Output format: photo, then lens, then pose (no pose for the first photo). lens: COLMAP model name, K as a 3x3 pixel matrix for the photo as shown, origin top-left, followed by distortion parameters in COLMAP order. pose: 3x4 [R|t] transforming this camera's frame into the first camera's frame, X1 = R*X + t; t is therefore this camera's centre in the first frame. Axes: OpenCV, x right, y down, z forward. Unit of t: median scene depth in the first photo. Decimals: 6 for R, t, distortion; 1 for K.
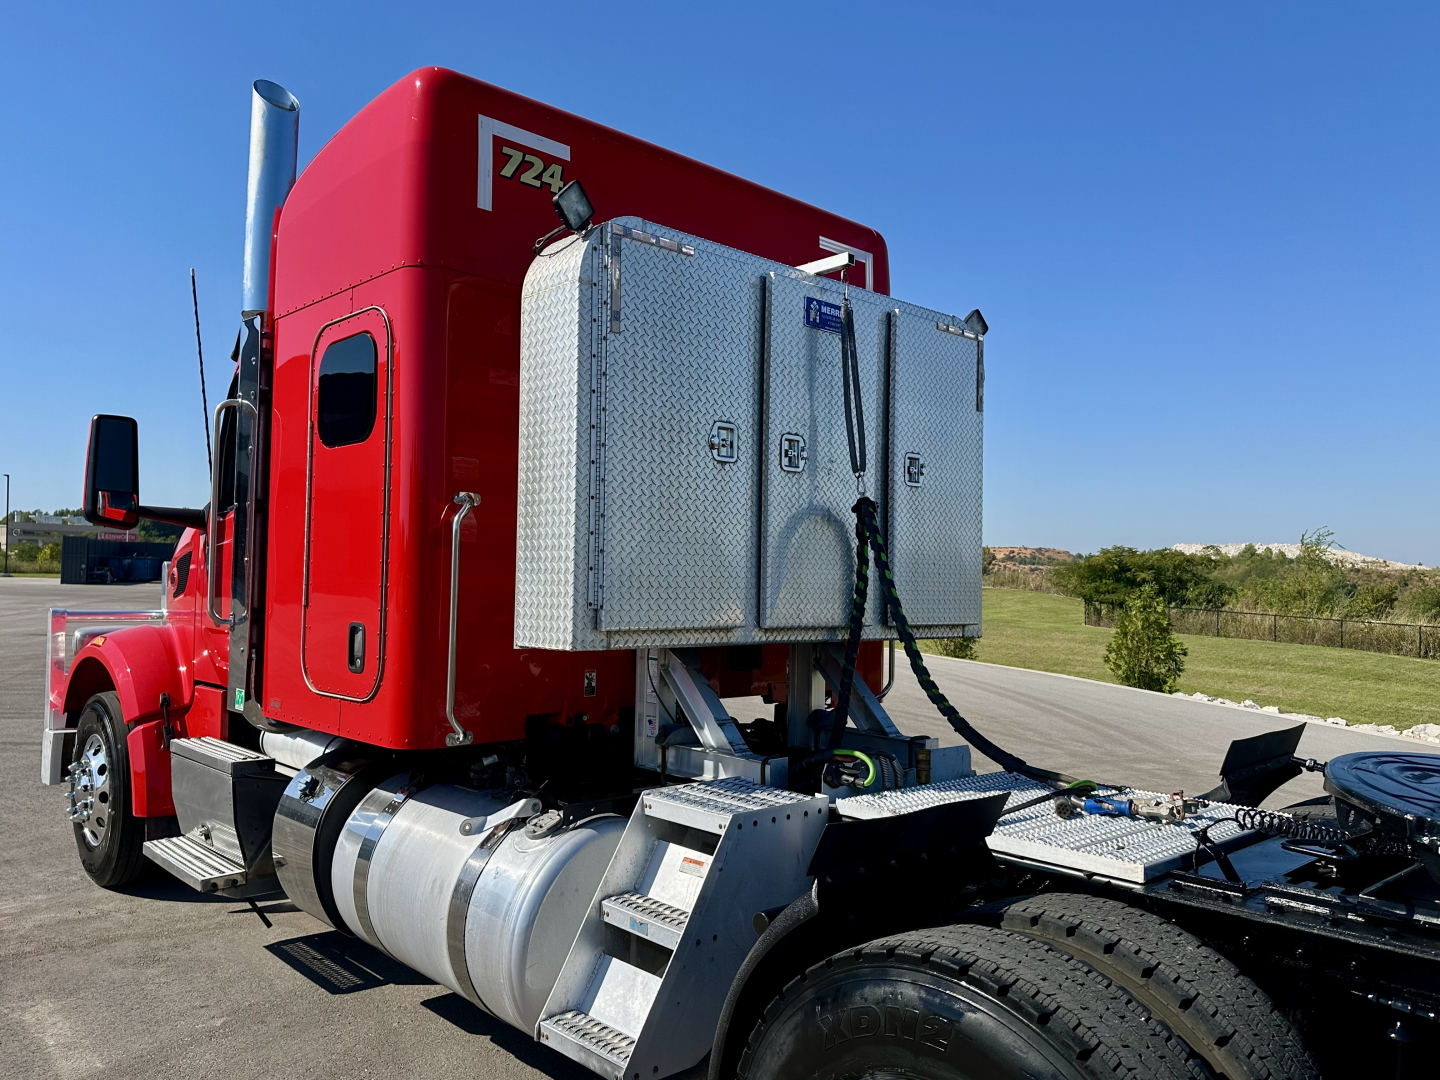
lens RADIAL K [[1082.2, 0, 723.6], [0, 1082.2, 545.5], [0, 0, 1]] dist [0.128116, -0.190586]
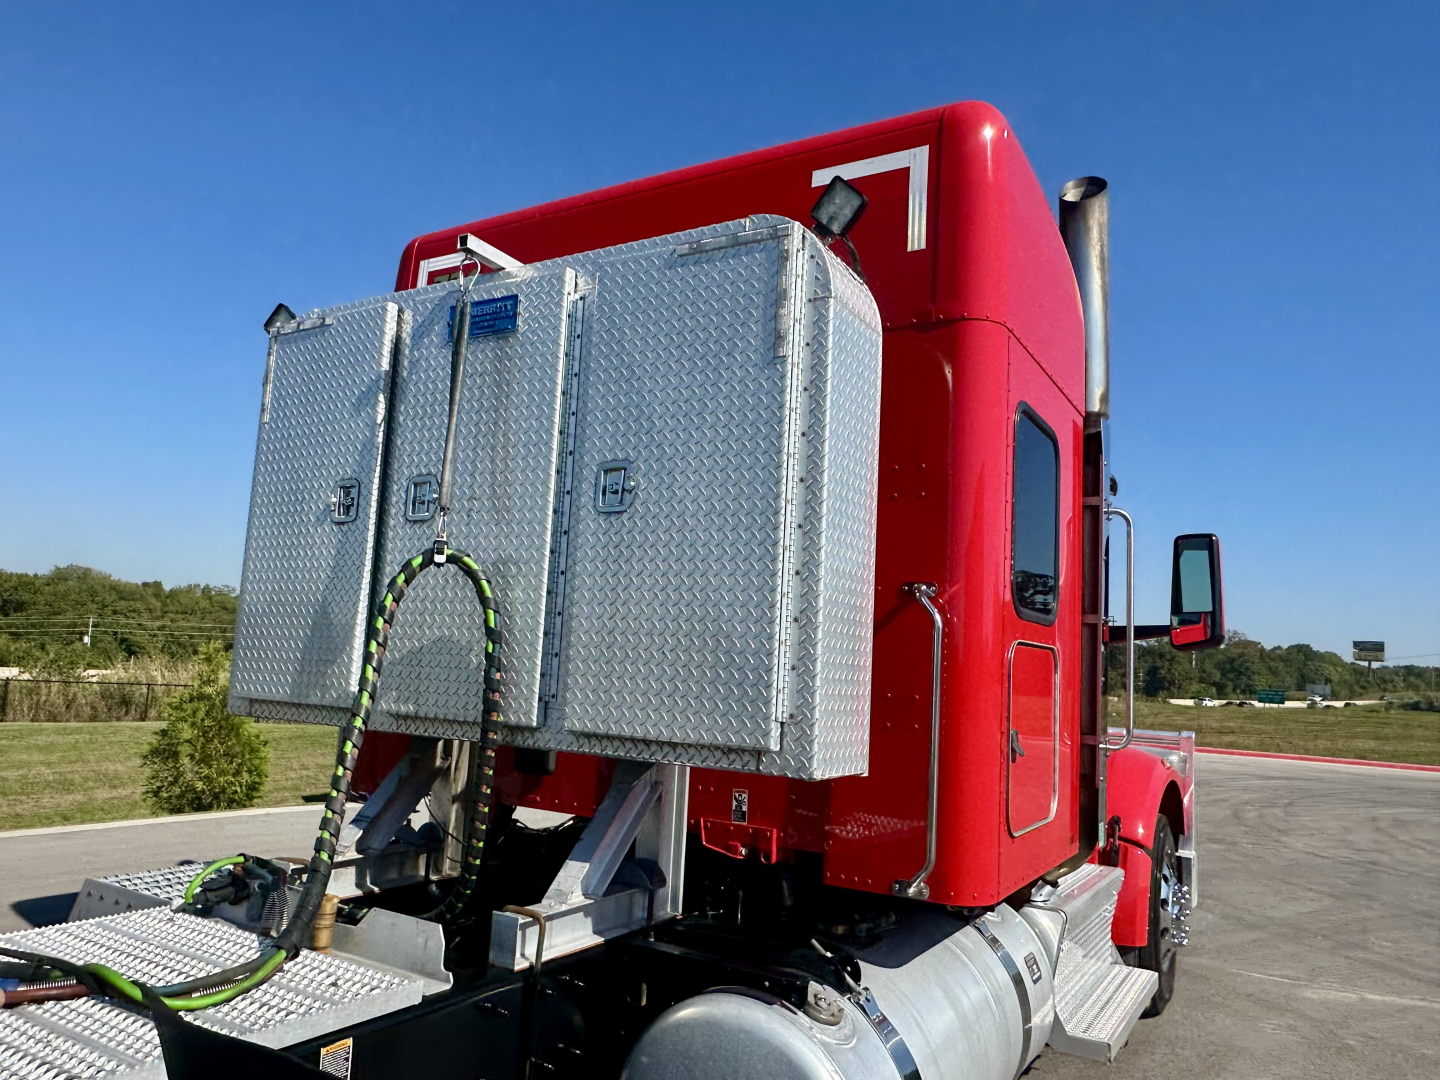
lens RADIAL K [[990.5, 0, 720.0], [0, 990.5, 540.0], [0, 0, 1]] dist [-0.002120, -0.000490]
pose [[0.272127, -0.130601, -0.953357, 0.810286], [-0.013408, 0.990136, -0.139467, 0.045725], [0.962168, 0.050735, 0.267692, 0.993577]]
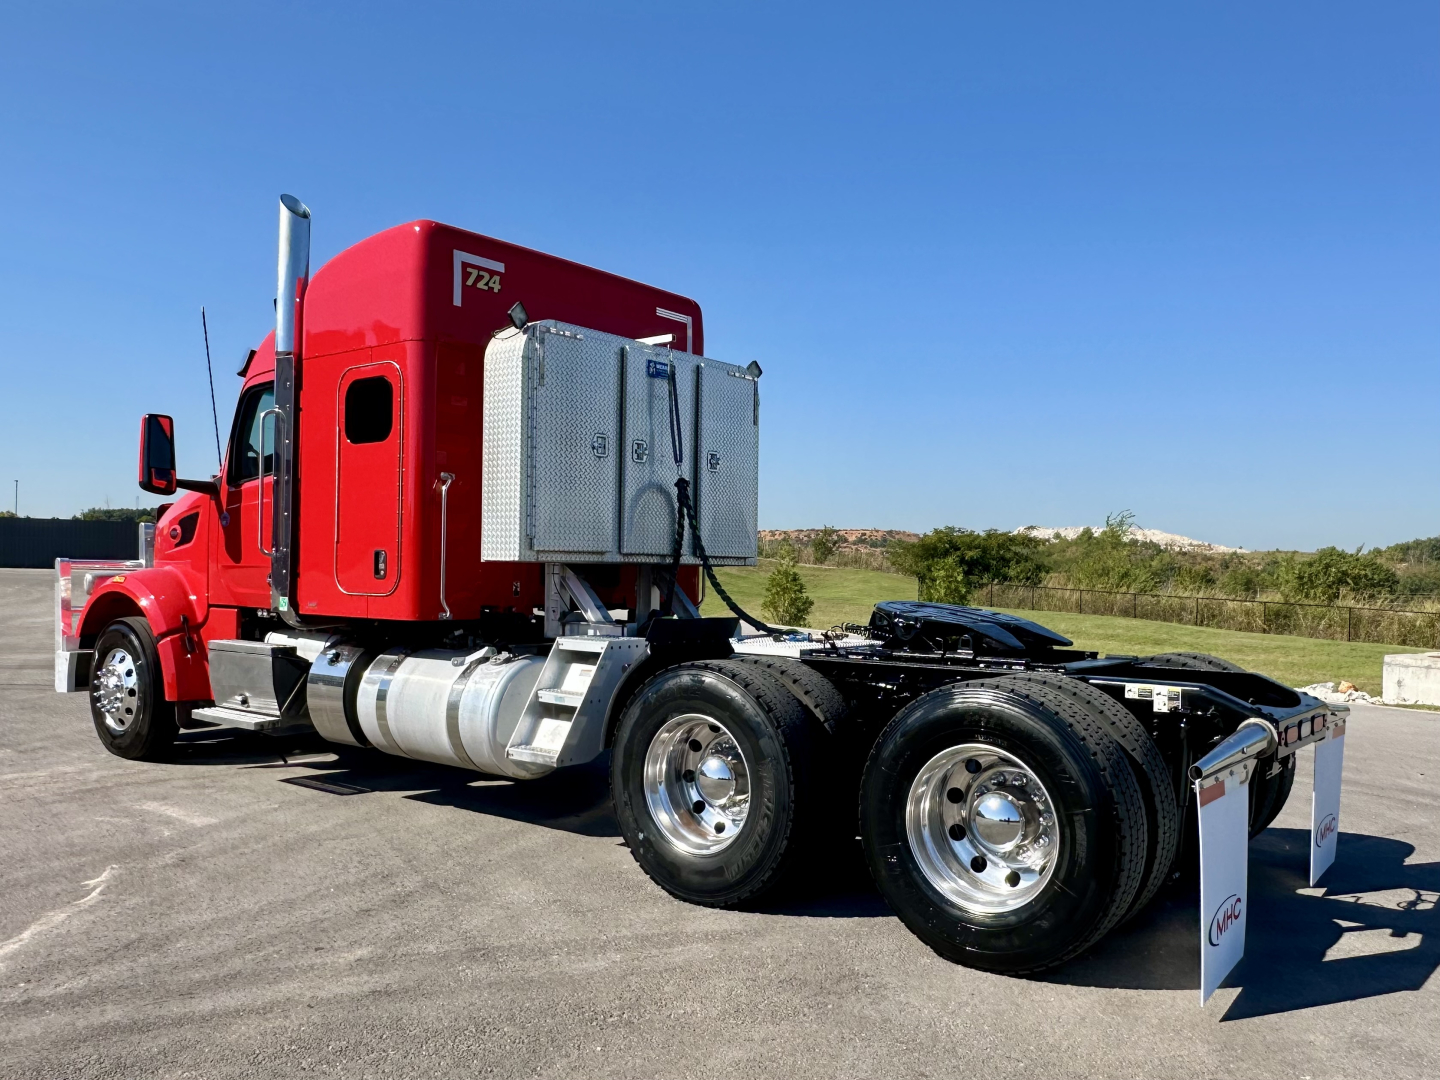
lens RADIAL K [[1180.4, 0, 741.5], [0, 1180.4, 582.3], [0, 0, 1]] dist [-0.000657, -0.000249]
pose [[0.988744, -0.002143, 0.149603, -0.054971], [-0.004709, 0.998956, 0.045429, 0.034709], [-0.149545, -0.045622, 0.987702, -0.852224]]
